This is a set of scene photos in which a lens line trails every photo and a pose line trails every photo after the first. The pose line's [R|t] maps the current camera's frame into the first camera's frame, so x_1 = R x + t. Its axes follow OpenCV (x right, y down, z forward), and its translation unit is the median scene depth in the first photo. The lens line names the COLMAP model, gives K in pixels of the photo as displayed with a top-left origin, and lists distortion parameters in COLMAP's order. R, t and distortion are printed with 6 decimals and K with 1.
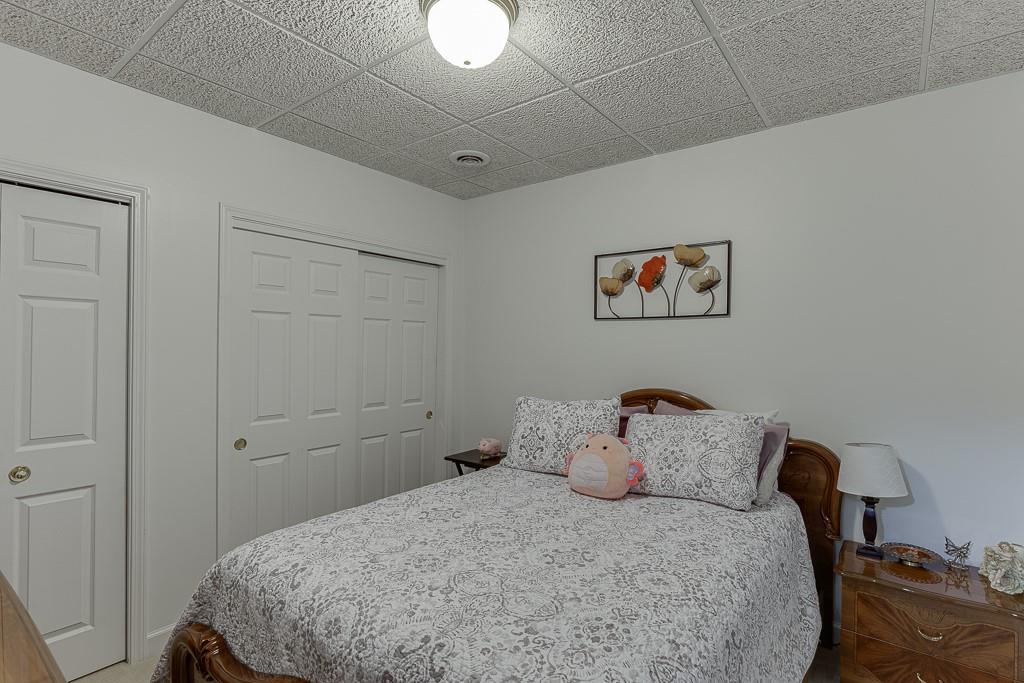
lens RADIAL K [[481.1, 0, 513.0], [0, 481.1, 340.6], [0, 0, 1]] dist [-0.008429, 0.000151]
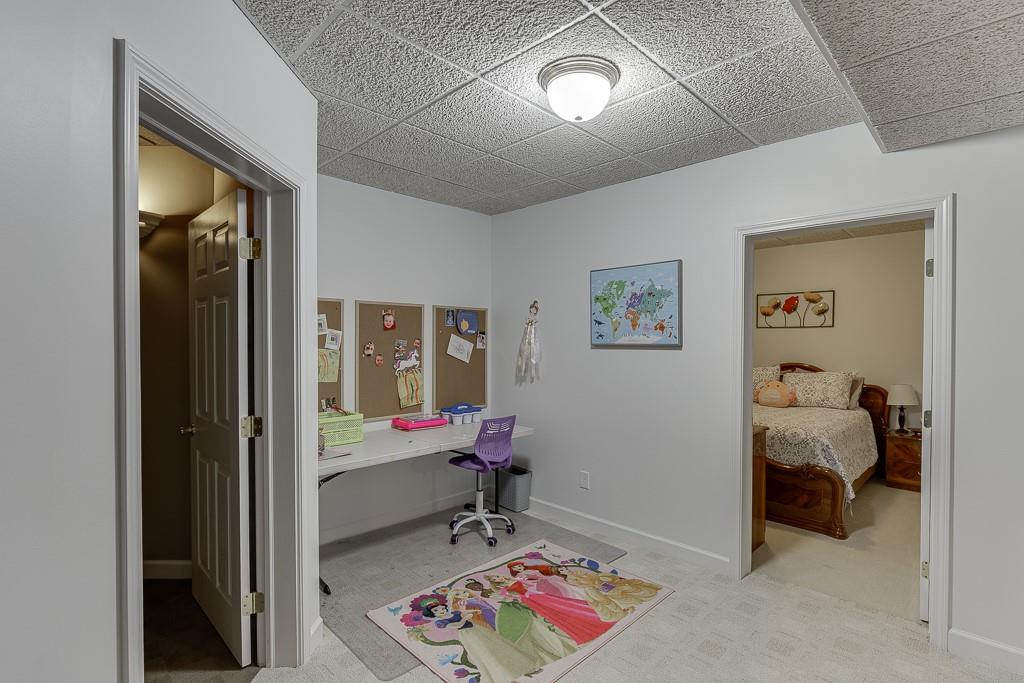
lens RADIAL K [[481.1, 0, 511.8], [0, 481.1, 342.6], [0, 0, 1]] dist [-0.008429, 0.000151]
pose [[0.993195, -0.000878, -0.116463, -0.710396], [0.002566, 0.999894, 0.014344, -0.017336], [0.116438, -0.014545, 0.993091, -1.255031]]
